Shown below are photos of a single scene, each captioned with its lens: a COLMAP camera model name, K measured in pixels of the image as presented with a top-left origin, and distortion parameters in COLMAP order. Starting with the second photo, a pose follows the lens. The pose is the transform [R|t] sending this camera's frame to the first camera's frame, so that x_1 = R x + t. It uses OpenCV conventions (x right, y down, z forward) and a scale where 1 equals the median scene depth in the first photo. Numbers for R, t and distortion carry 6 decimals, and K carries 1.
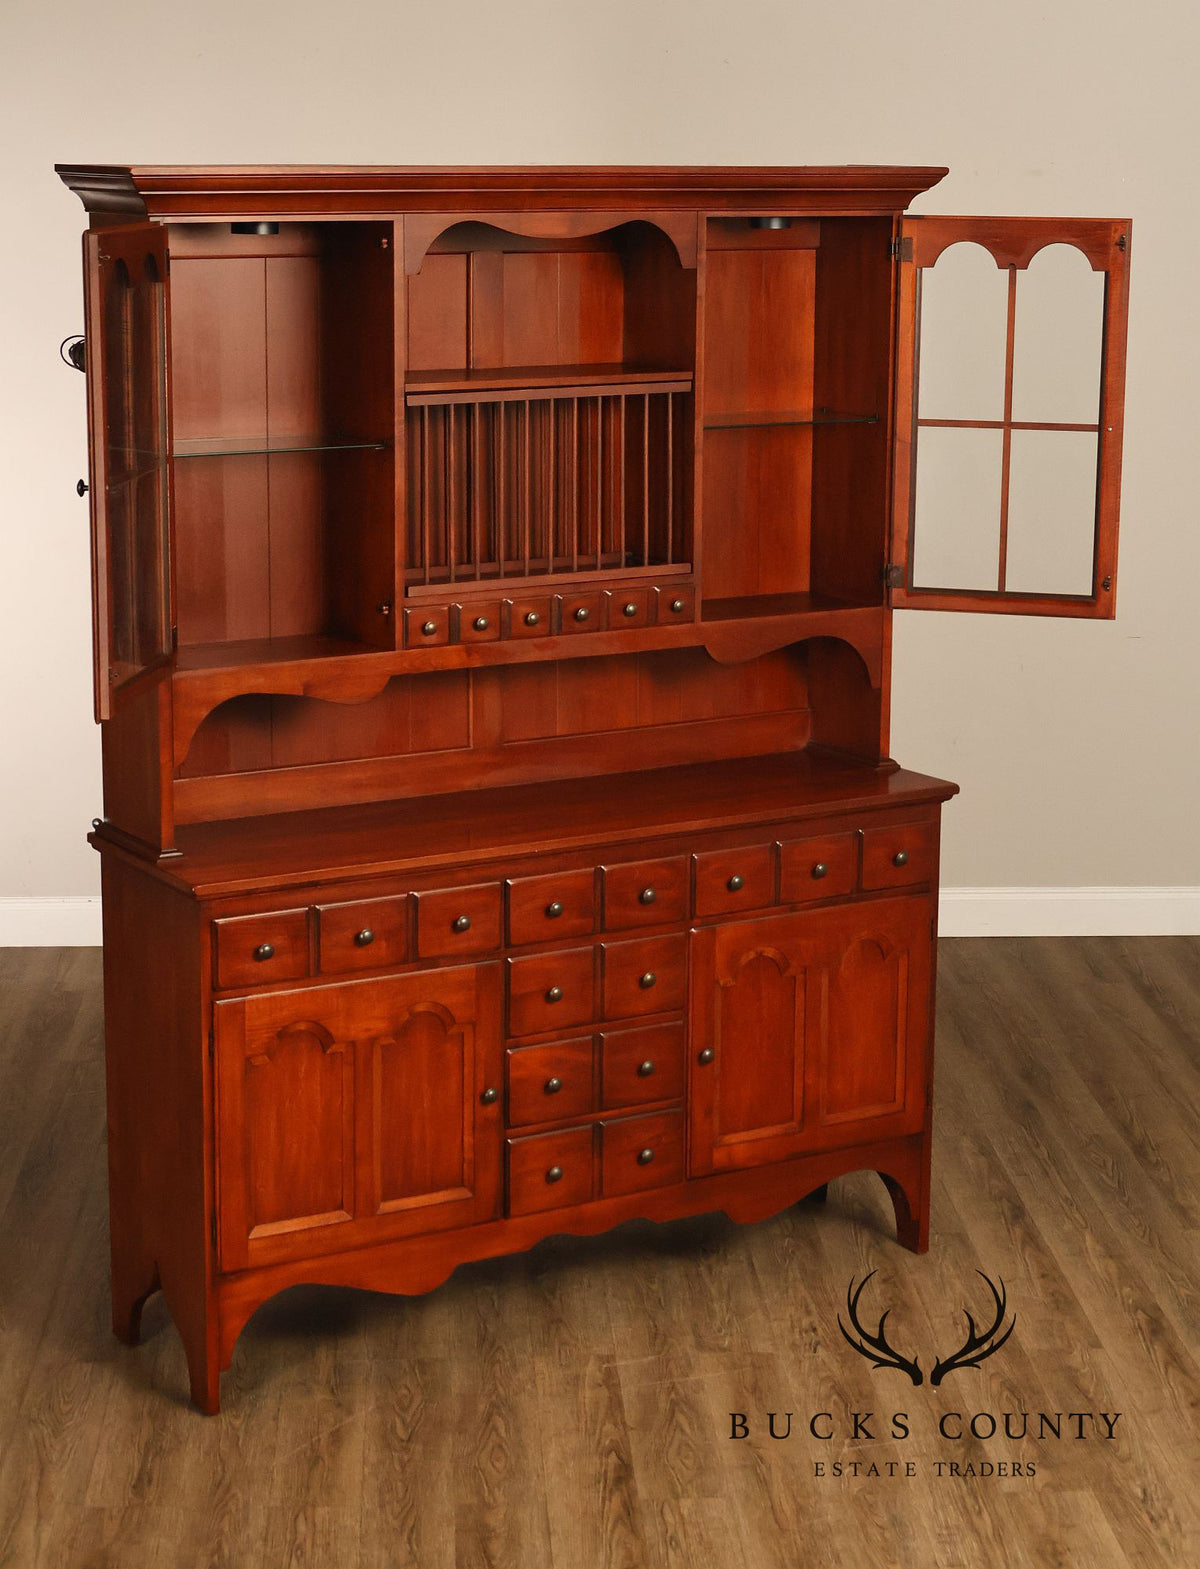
lens RADIAL K [[2964.9, 0, 594.9], [0, 2964.9, 746.7], [0, 0, 1]] dist [-0.022785, -0.021971]
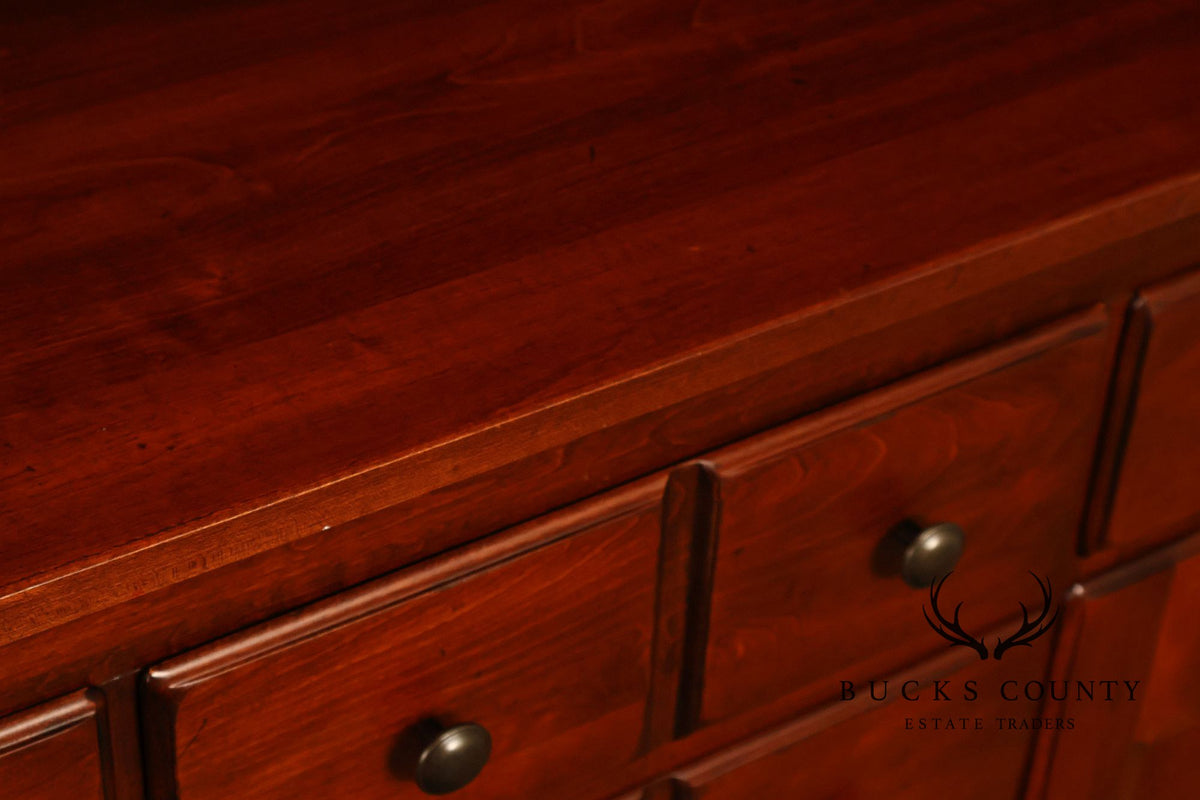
lens RADIAL K [[2239.9, 0, 600.0], [0, 2239.9, 400.0], [0, 0, 1]] dist [-0.013595, -0.118955]
pose [[0.998595, 0.014215, 0.051051, -0.011106], [-0.034009, 0.910710, 0.411644, -0.018994], [-0.040641, -0.412801, 0.909914, 0.874542]]
